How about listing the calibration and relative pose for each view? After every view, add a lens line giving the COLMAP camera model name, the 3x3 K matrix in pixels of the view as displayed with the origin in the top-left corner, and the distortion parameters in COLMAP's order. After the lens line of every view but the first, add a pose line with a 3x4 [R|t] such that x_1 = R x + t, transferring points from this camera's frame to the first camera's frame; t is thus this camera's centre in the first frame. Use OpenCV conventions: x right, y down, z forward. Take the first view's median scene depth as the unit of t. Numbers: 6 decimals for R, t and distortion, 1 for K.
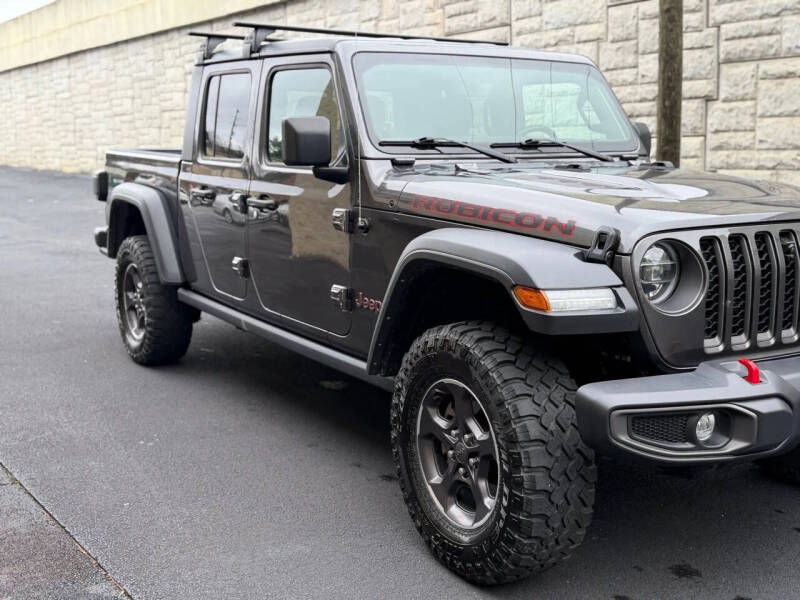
lens RADIAL K [[940.3, 0, 401.4], [0, 940.3, 300.2], [0, 0, 1]] dist [0.215550, -0.466745]
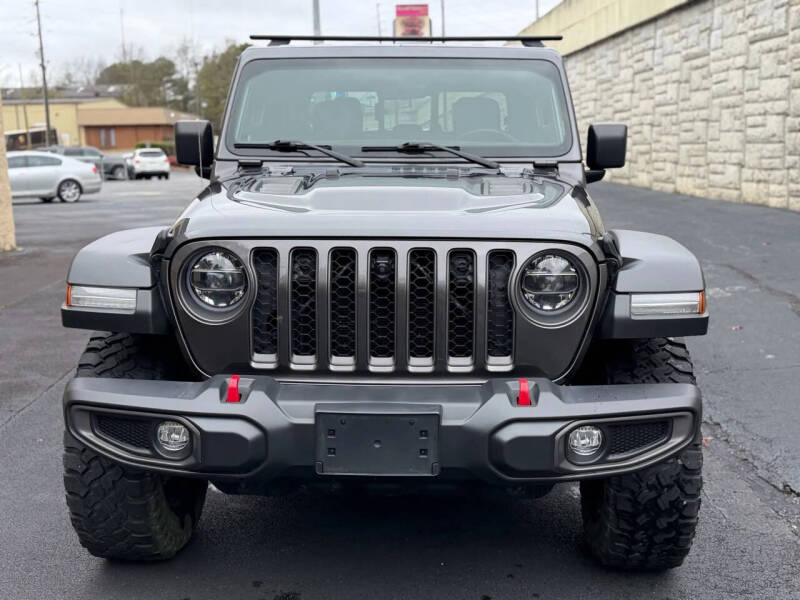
lens RADIAL K [[940.3, 0, 401.4], [0, 940.3, 300.2], [0, 0, 1]] dist [0.215550, -0.466745]
pose [[0.835598, 0.092764, -0.541452, 0.543686], [-0.092738, 0.995313, 0.027404, -0.029985], [0.541456, 0.027314, 0.840285, 0.157931]]
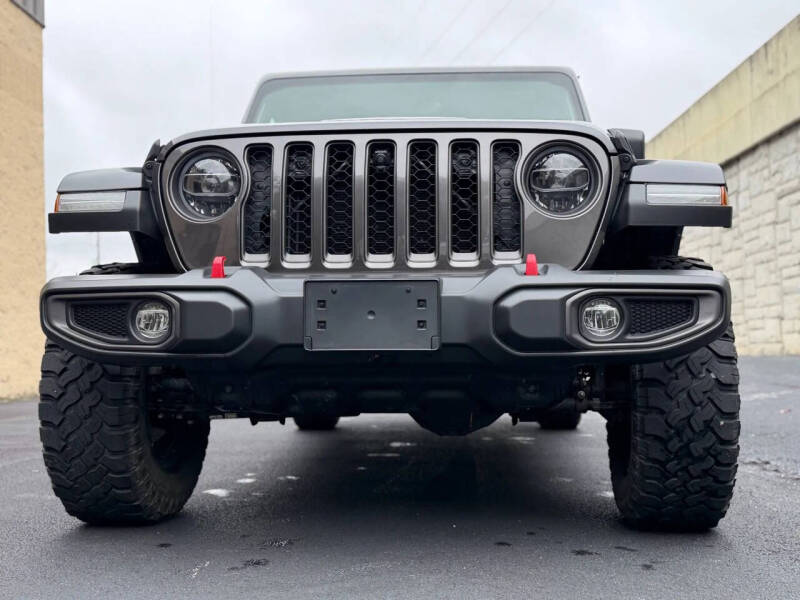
lens RADIAL K [[940.3, 0, 401.4], [0, 940.3, 300.2], [0, 0, 1]] dist [0.215550, -0.466745]
pose [[0.810970, -0.038097, -0.583846, 0.547967], [-0.092287, 0.977057, -0.191943, 0.139091], [0.577763, 0.209541, 0.788849, 0.220168]]
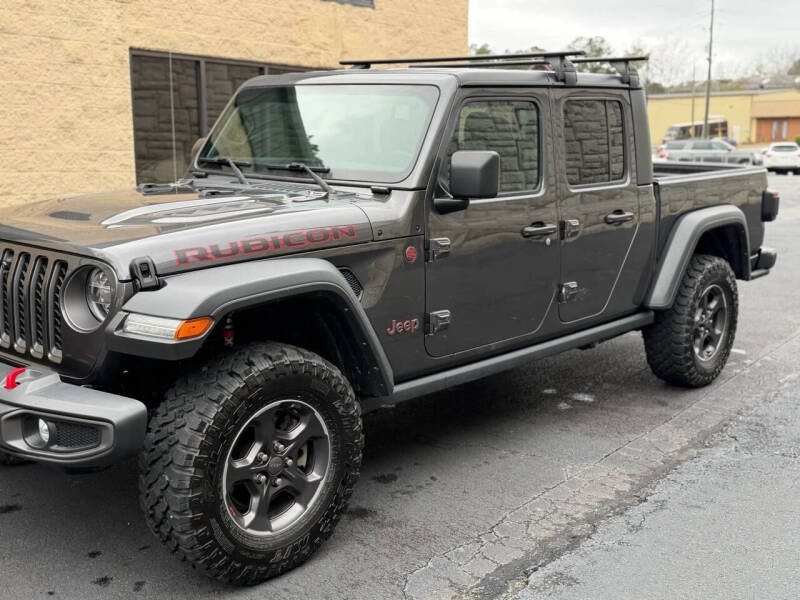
lens RADIAL K [[940.3, 0, 401.4], [0, 940.3, 300.2], [0, 0, 1]] dist [0.215550, -0.466745]
pose [[0.274286, 0.178700, -0.944899, 0.978580], [-0.172962, 0.975726, 0.134322, -0.150026], [0.945966, 0.126589, 0.298536, 0.665322]]
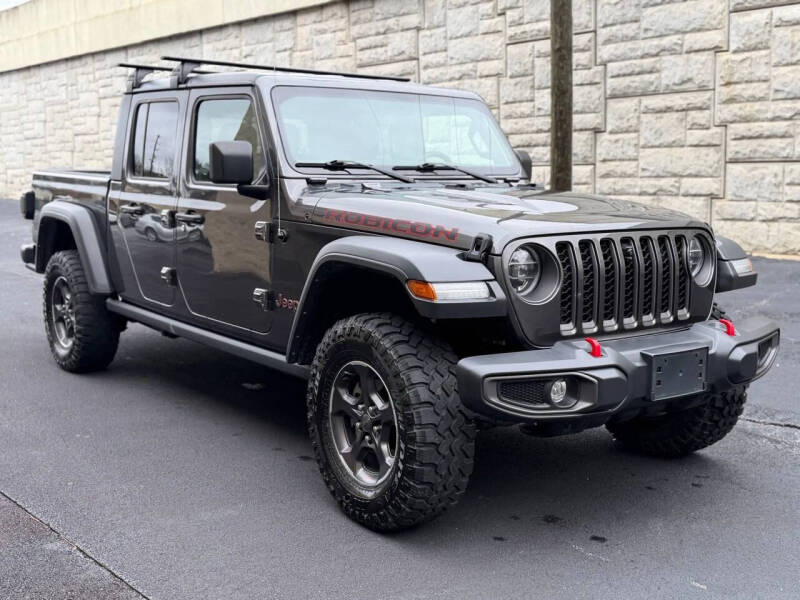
lens RADIAL K [[940.3, 0, 401.4], [0, 940.3, 300.2], [0, 0, 1]] dist [0.215550, -0.466745]
pose [[0.996084, -0.005477, 0.088243, 0.001624], [0.007921, 0.999594, -0.027373, 0.023720], [-0.088058, 0.027964, 0.995723, -0.116397]]
